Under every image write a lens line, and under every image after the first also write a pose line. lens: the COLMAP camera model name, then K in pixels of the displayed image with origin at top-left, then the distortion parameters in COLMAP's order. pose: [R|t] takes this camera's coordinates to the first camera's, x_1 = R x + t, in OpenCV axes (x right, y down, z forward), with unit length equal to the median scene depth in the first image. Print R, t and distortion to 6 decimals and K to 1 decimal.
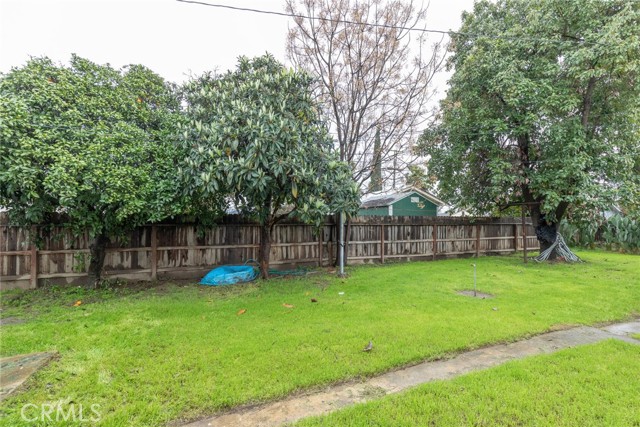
lens RADIAL K [[289.7, 0, 320.5], [0, 289.7, 216.3], [0, 0, 1]] dist [-0.000885, 0.000226]
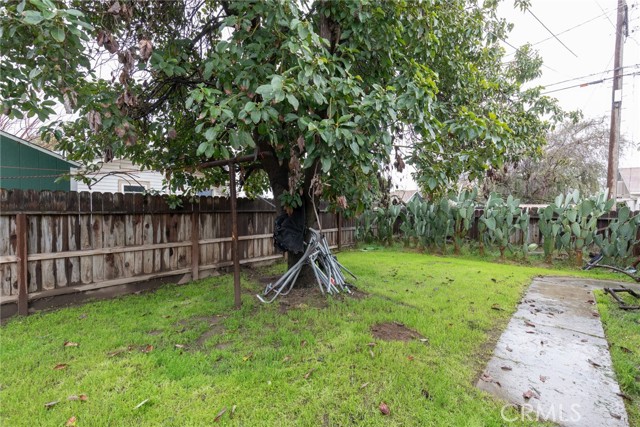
lens RADIAL K [[302.1, 0, 321.1], [0, 302.1, 211.2], [0, 0, 1]] dist [0.001528, 0.000462]
pose [[0.888217, -0.001206, 0.459423, 0.497505], [-0.012268, 0.999578, 0.026342, 0.010682], [-0.459260, -0.029033, 0.887827, 0.465122]]
